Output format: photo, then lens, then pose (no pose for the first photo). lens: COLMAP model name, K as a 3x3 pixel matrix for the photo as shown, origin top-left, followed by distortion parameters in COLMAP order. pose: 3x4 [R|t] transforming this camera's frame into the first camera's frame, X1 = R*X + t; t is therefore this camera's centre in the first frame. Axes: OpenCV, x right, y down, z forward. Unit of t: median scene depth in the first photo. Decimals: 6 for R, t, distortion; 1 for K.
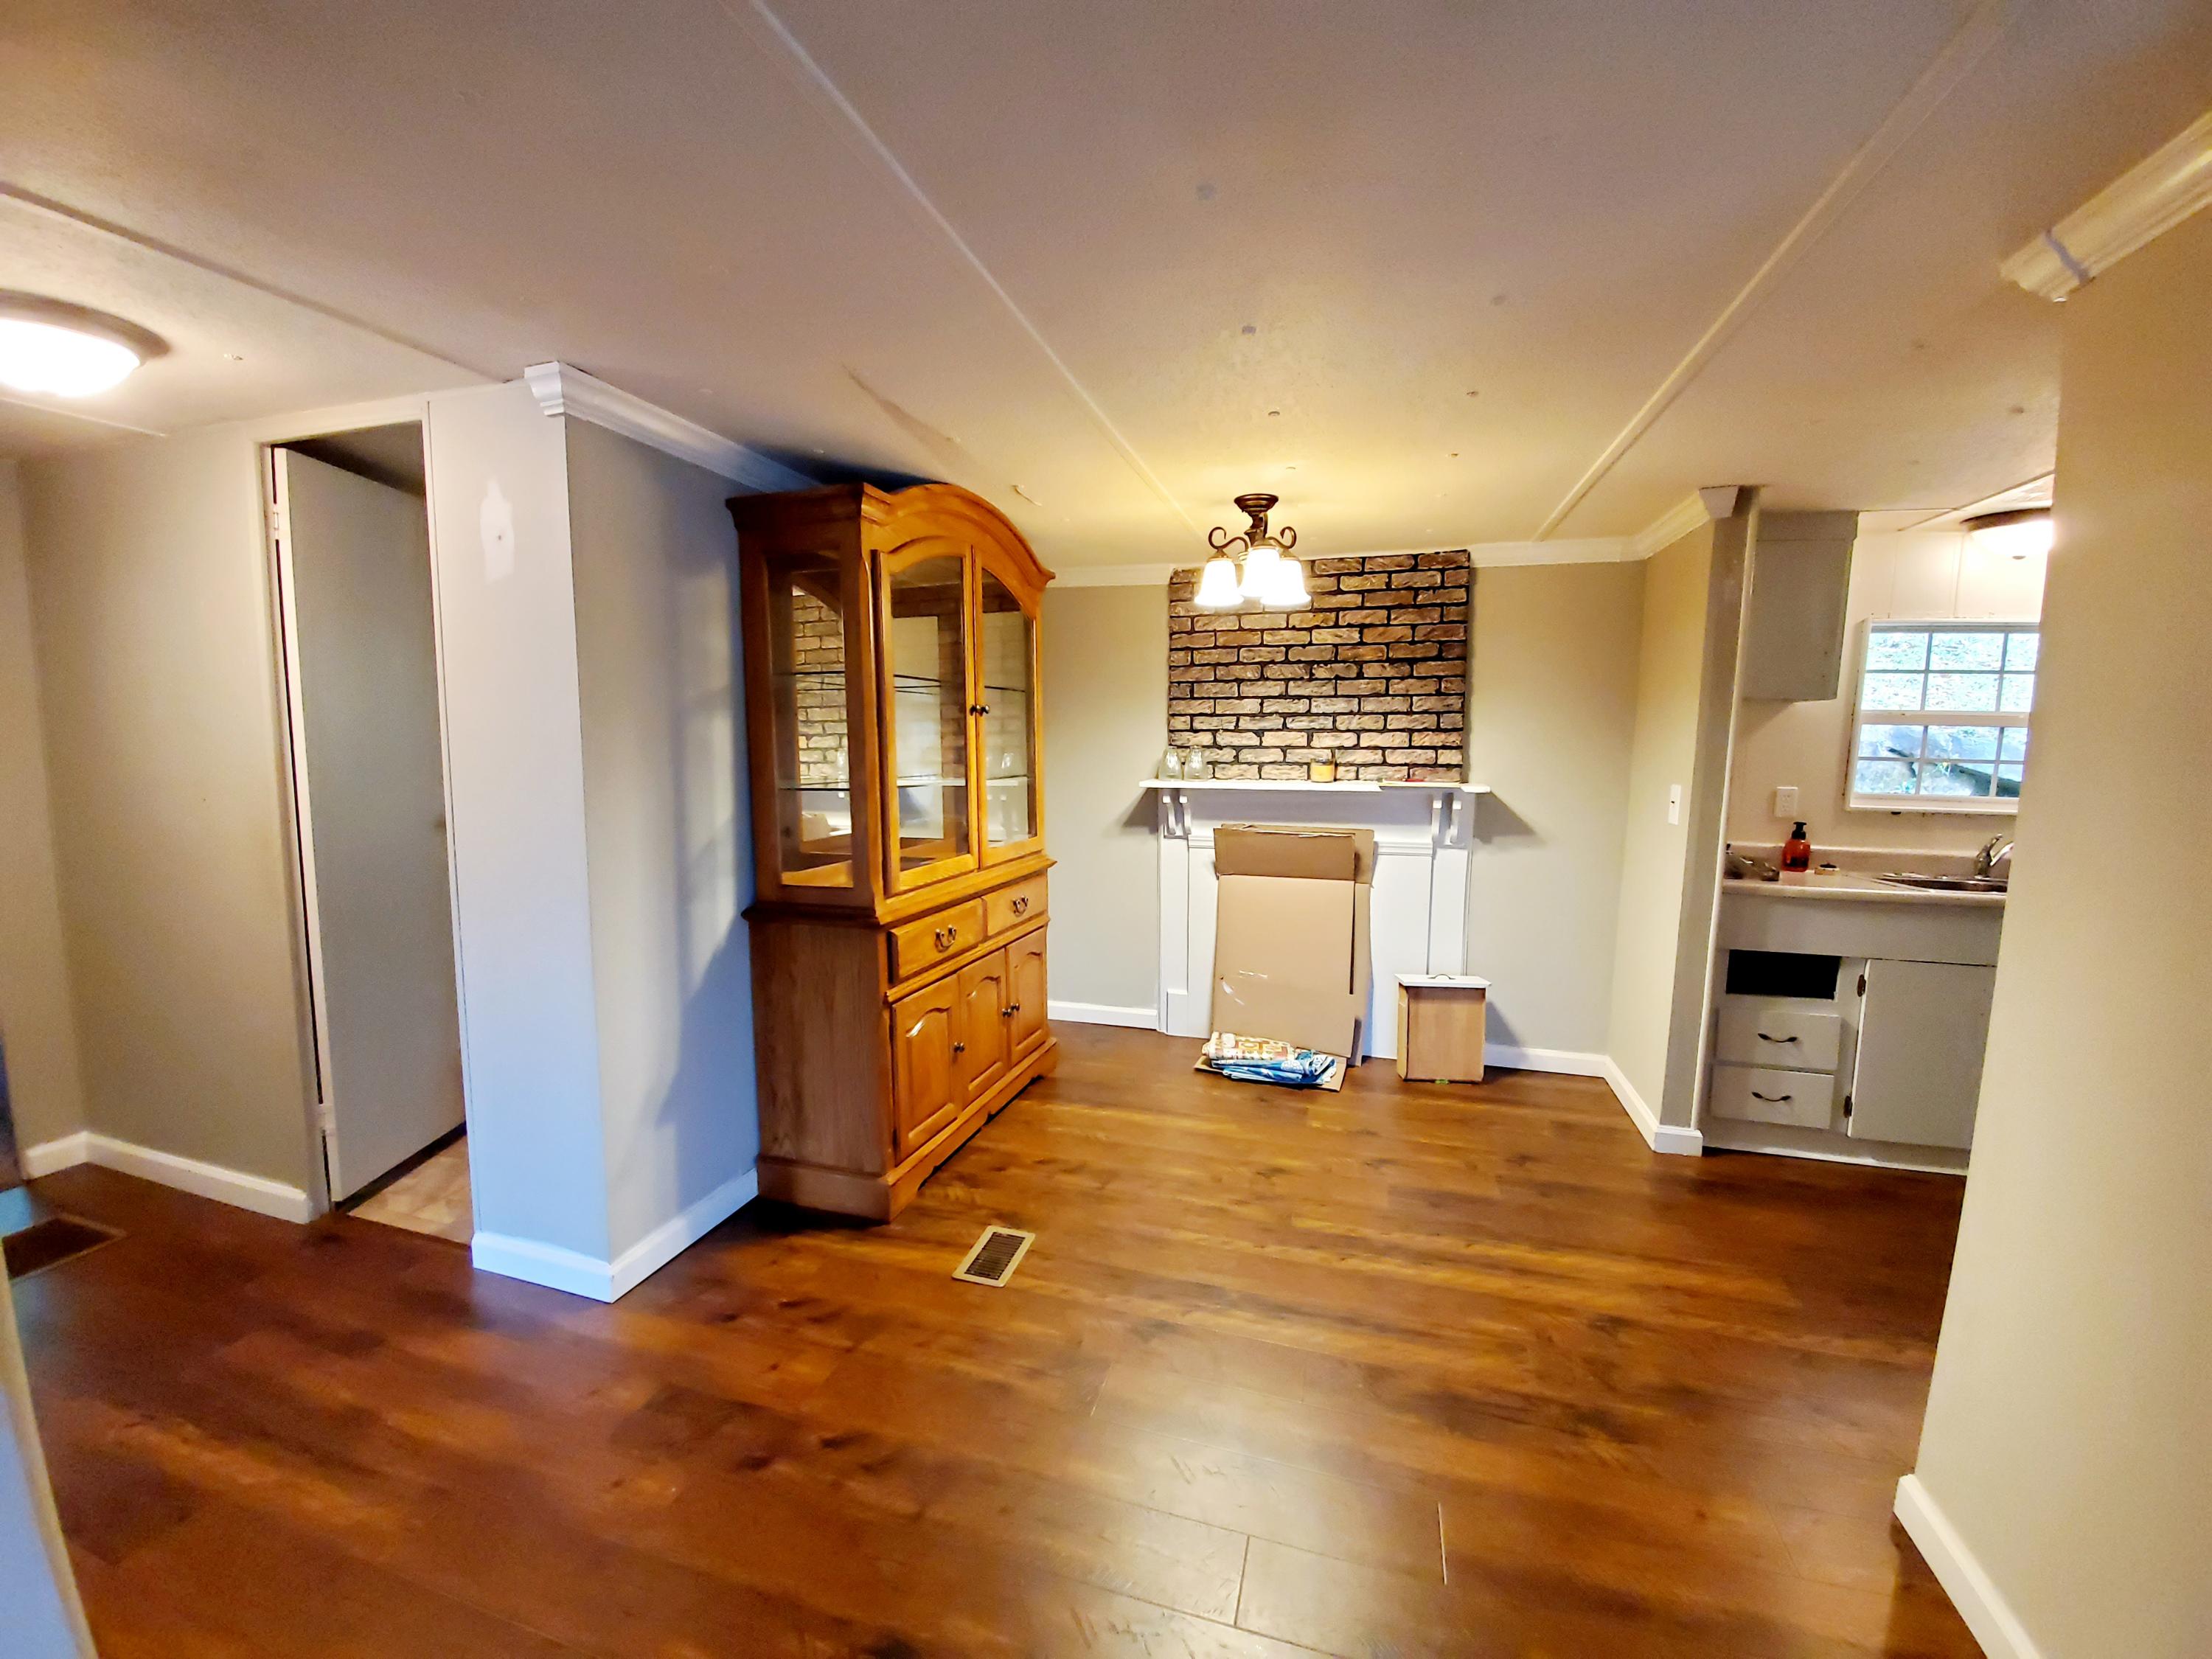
lens RADIAL K [[883.7, 0, 1103.2], [0, 883.7, 838.1], [0, 0, 1]] dist [-0.015985, -0.000974]
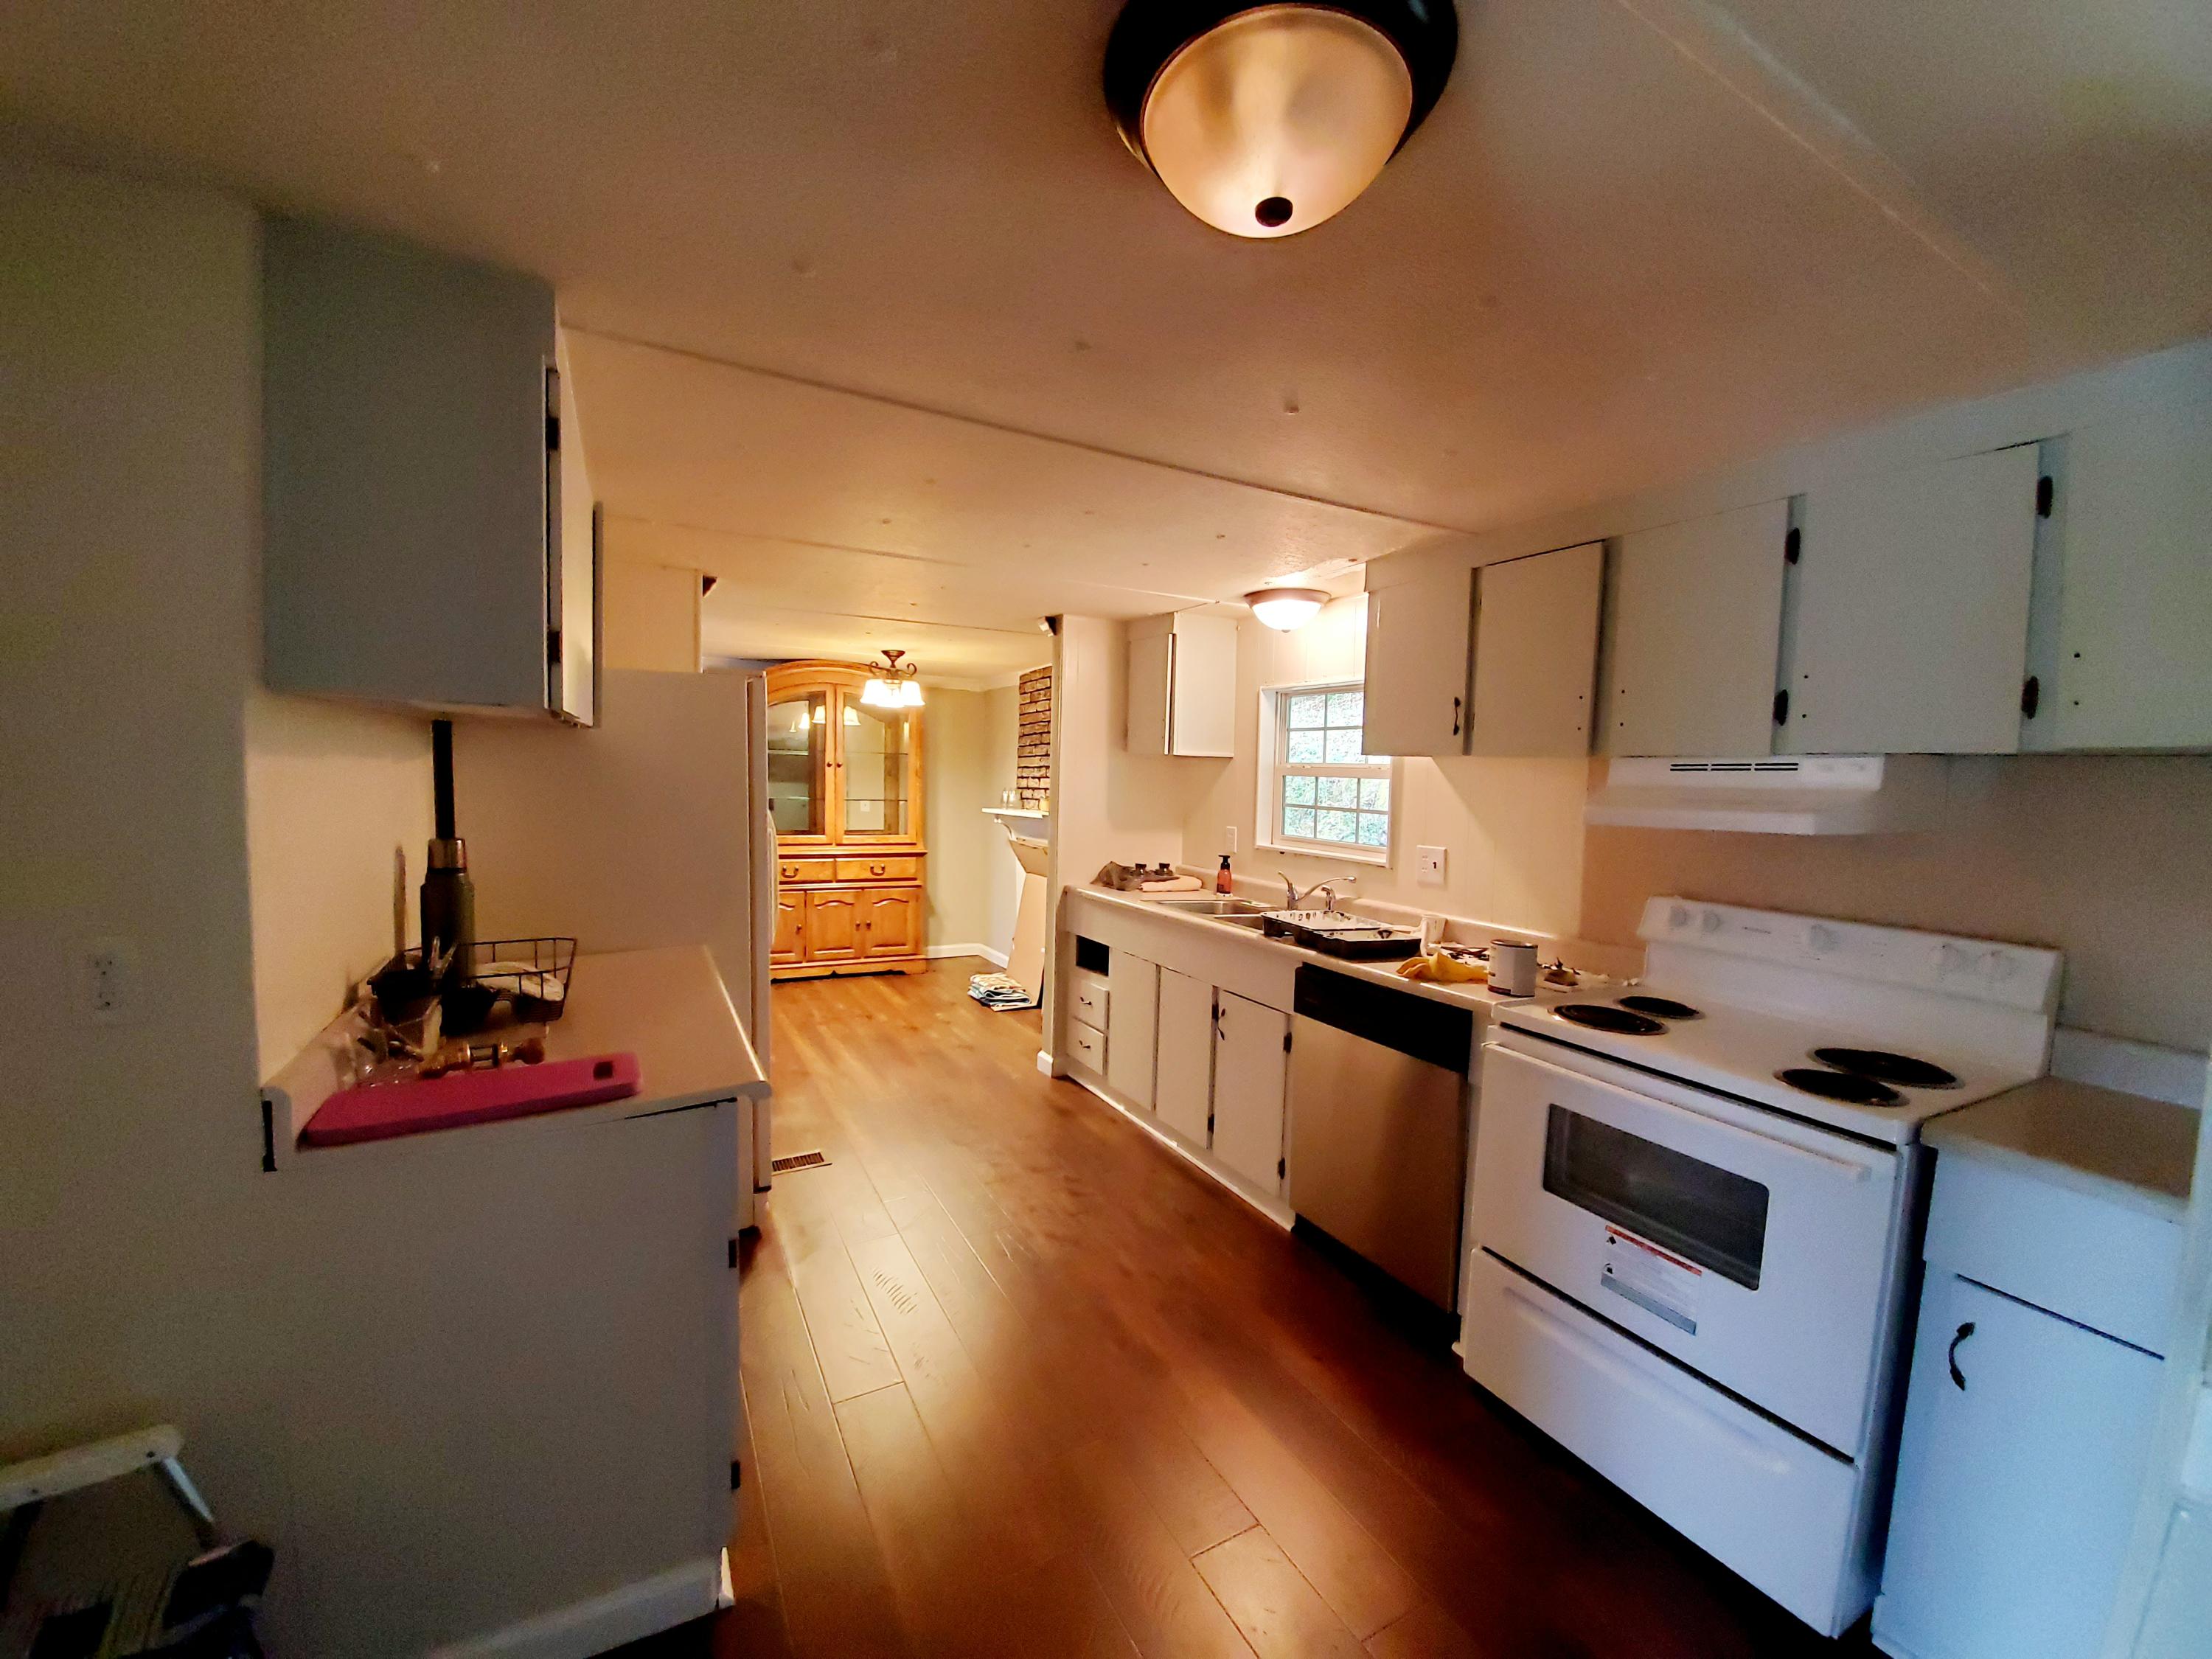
lens RADIAL K [[883.7, 0, 1107.6], [0, 883.7, 839.6], [0, 0, 1]] dist [-0.015985, -0.000974]
pose [[0.720639, 0.059160, -0.690781, 1.638449], [-0.097293, 0.995123, -0.016275, -0.003971], [0.686449, 0.078937, 0.722881, -0.003189]]
